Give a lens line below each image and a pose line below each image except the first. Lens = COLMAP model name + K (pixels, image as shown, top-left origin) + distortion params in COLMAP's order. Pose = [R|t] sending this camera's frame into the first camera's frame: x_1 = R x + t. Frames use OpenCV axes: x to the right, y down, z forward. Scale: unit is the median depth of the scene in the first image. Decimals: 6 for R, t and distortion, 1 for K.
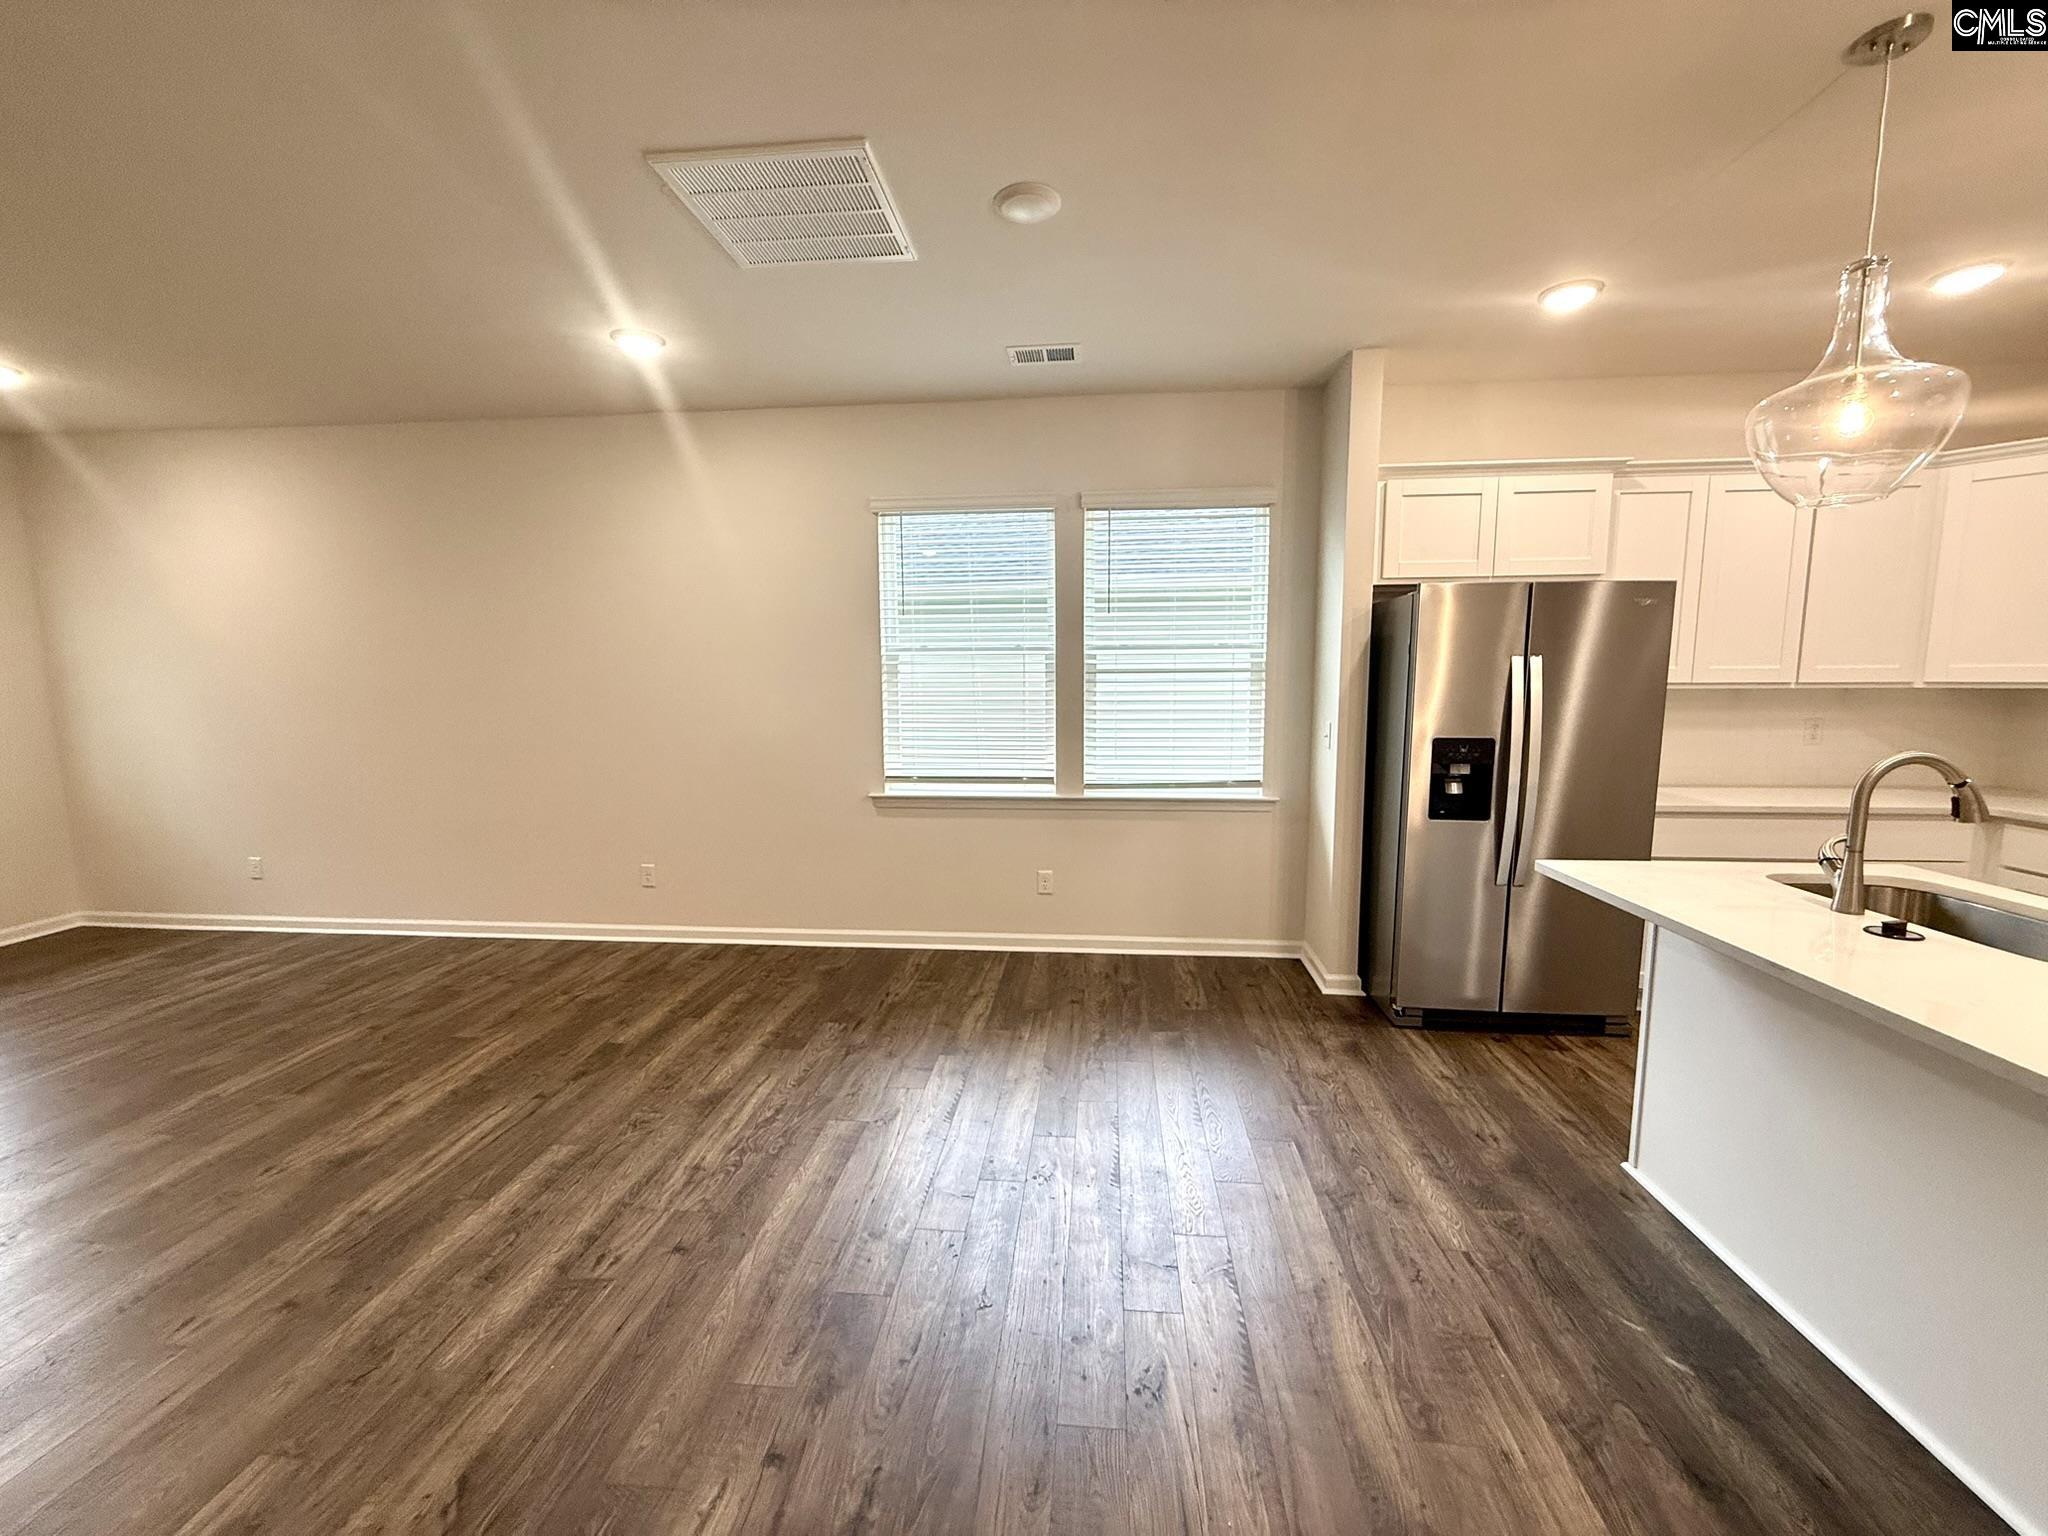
lens RADIAL K [[820.6, 0, 1022.3], [0, 820.6, 763.9], [0, 0, 1]] dist [0.002614, -0.000694]
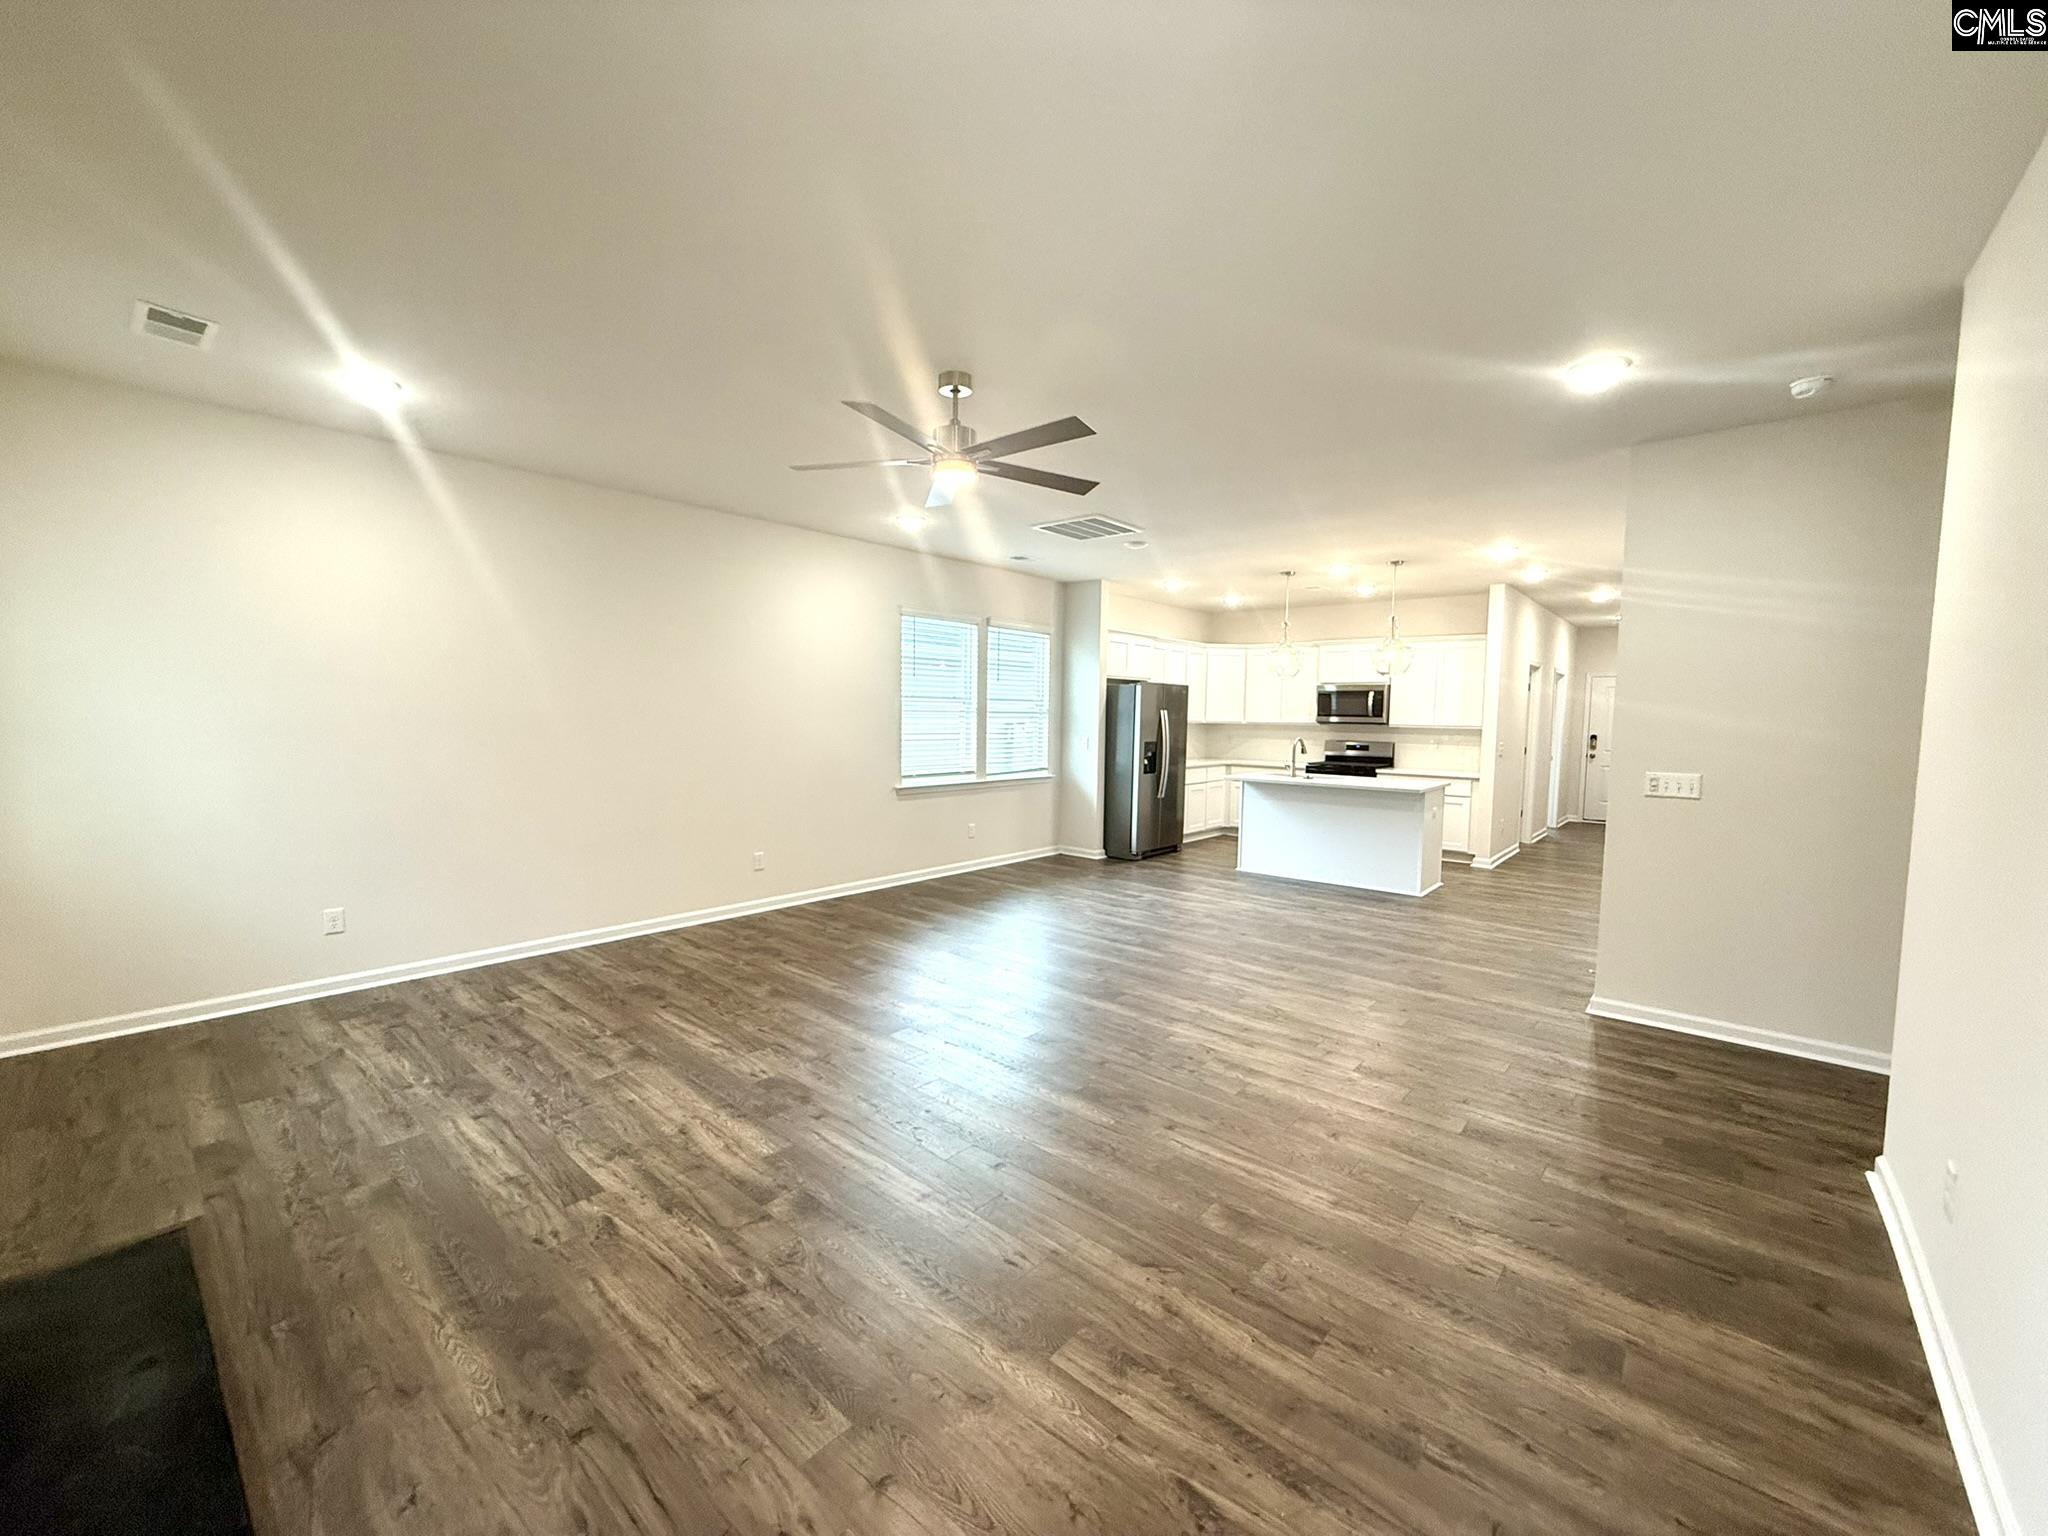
lens RADIAL K [[820.6, 0, 1033.3], [0, 820.6, 759.2], [0, 0, 1]] dist [0.002614, -0.000694]
pose [[0.572597, -0.031580, 0.819228, -1.616682], [0.069675, 0.997517, -0.010246, 0.021778], [-0.816871, 0.062946, 0.573376, -0.154836]]
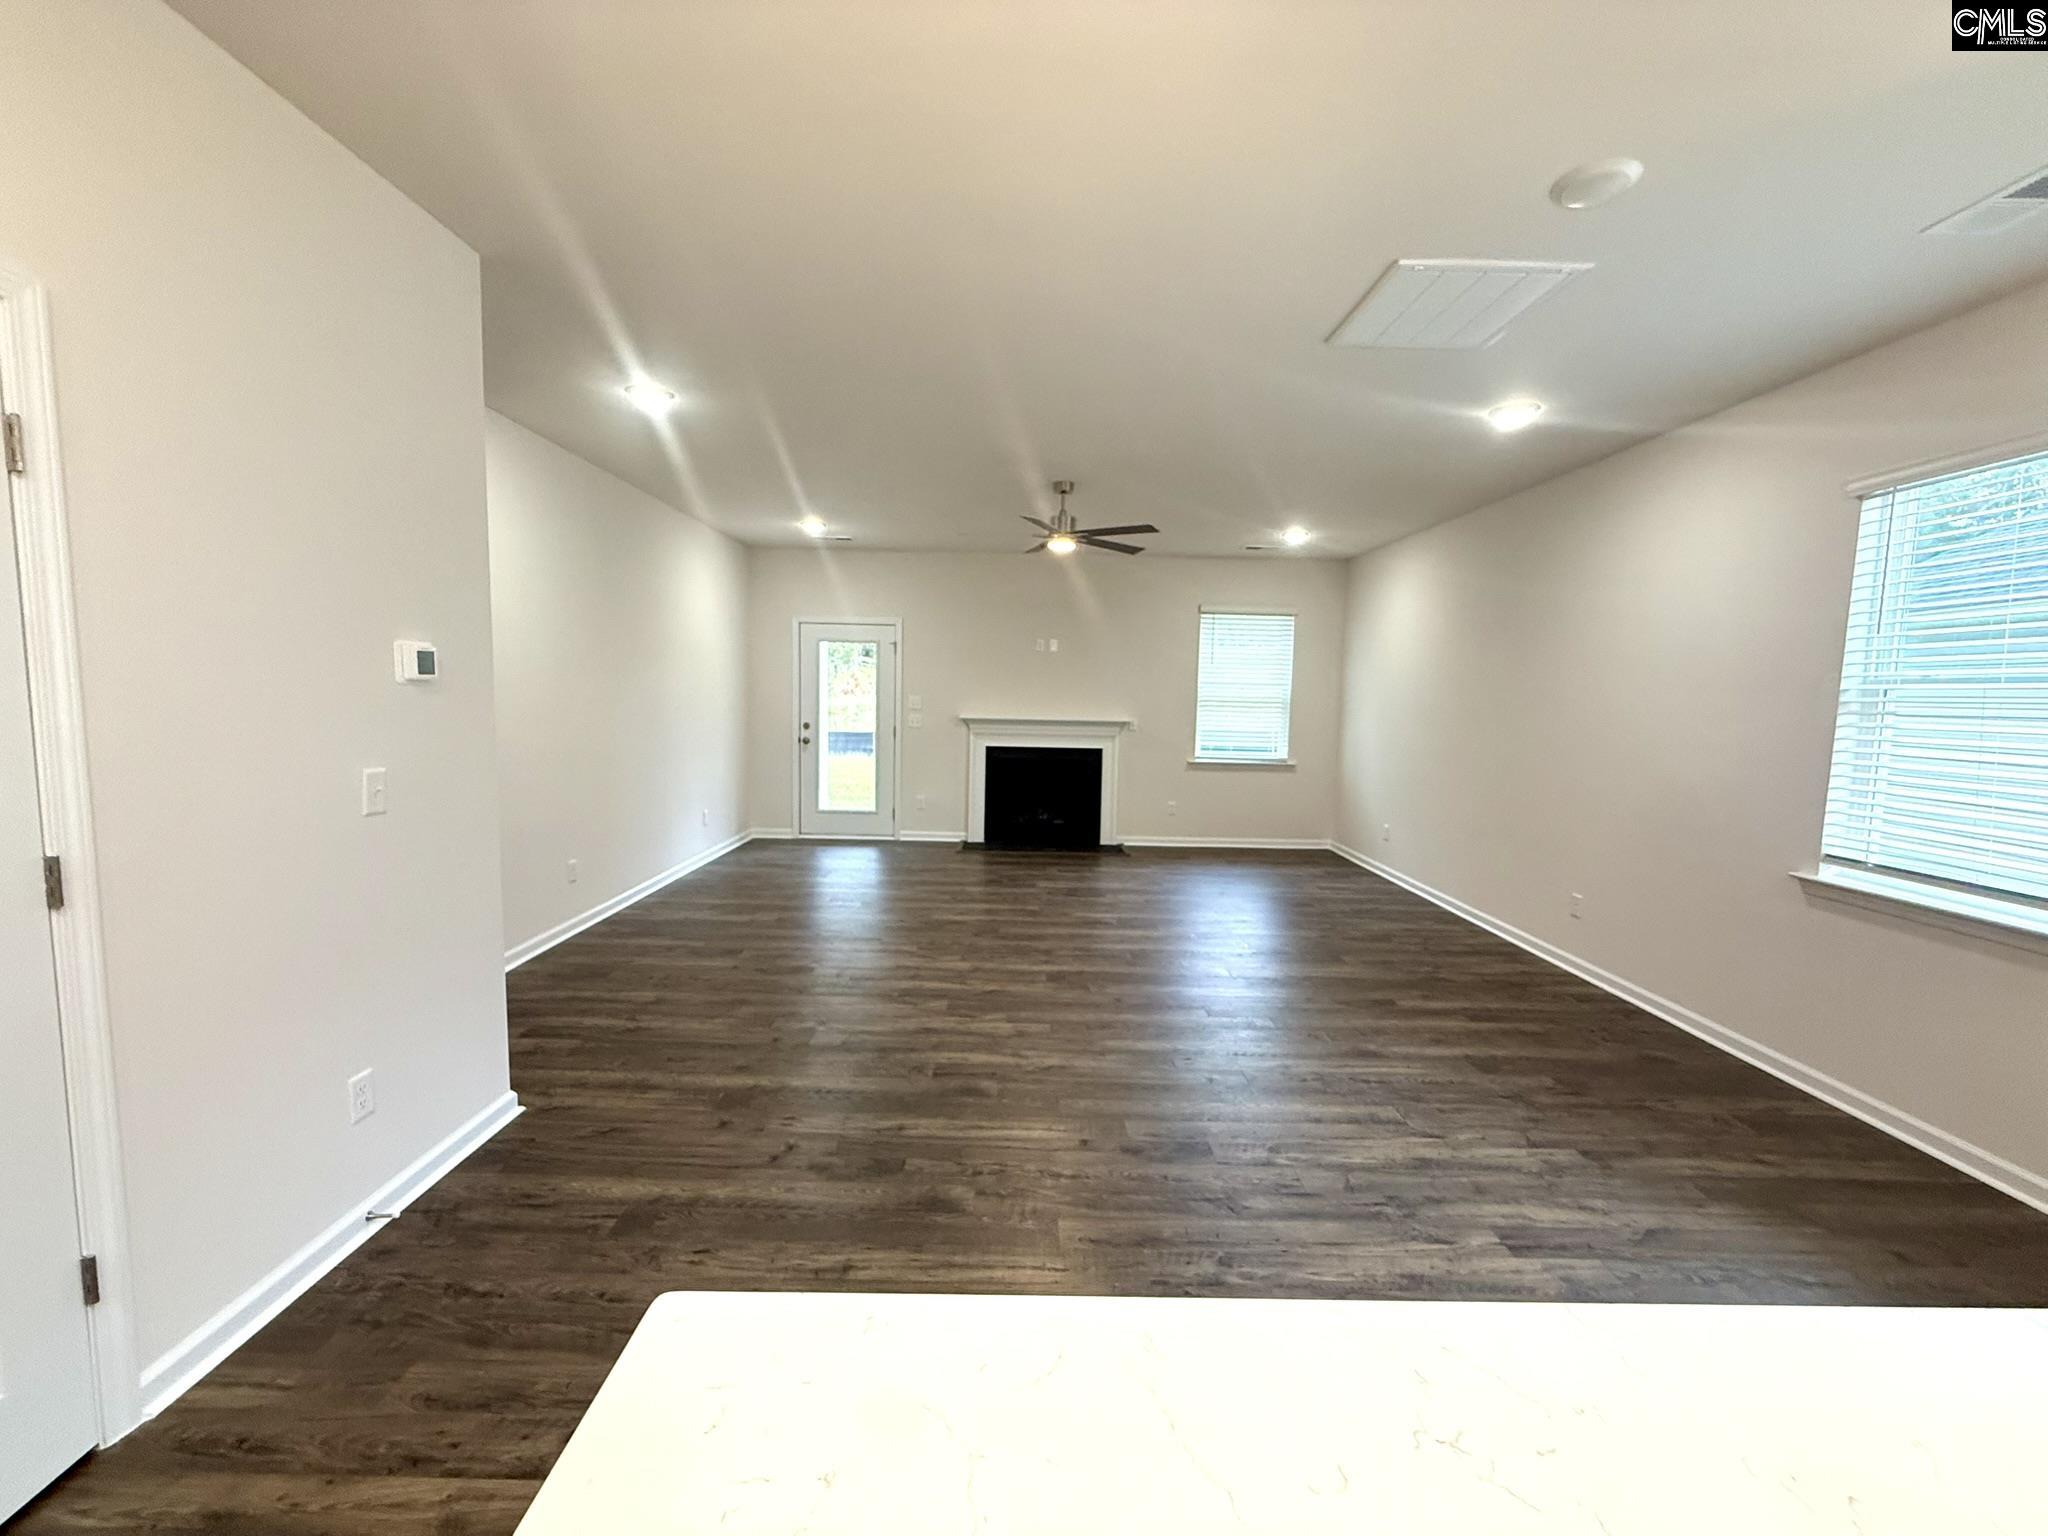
lens RADIAL K [[820.6, 0, 1023.5], [0, 820.6, 769.7], [0, 0, 1]] dist [0.002614, -0.000694]
pose [[0.097311, 0.101456, -0.990069, 0.588599], [-0.128854, 0.987702, 0.088548, -0.039544], [0.986877, 0.118958, 0.109187, 0.250383]]
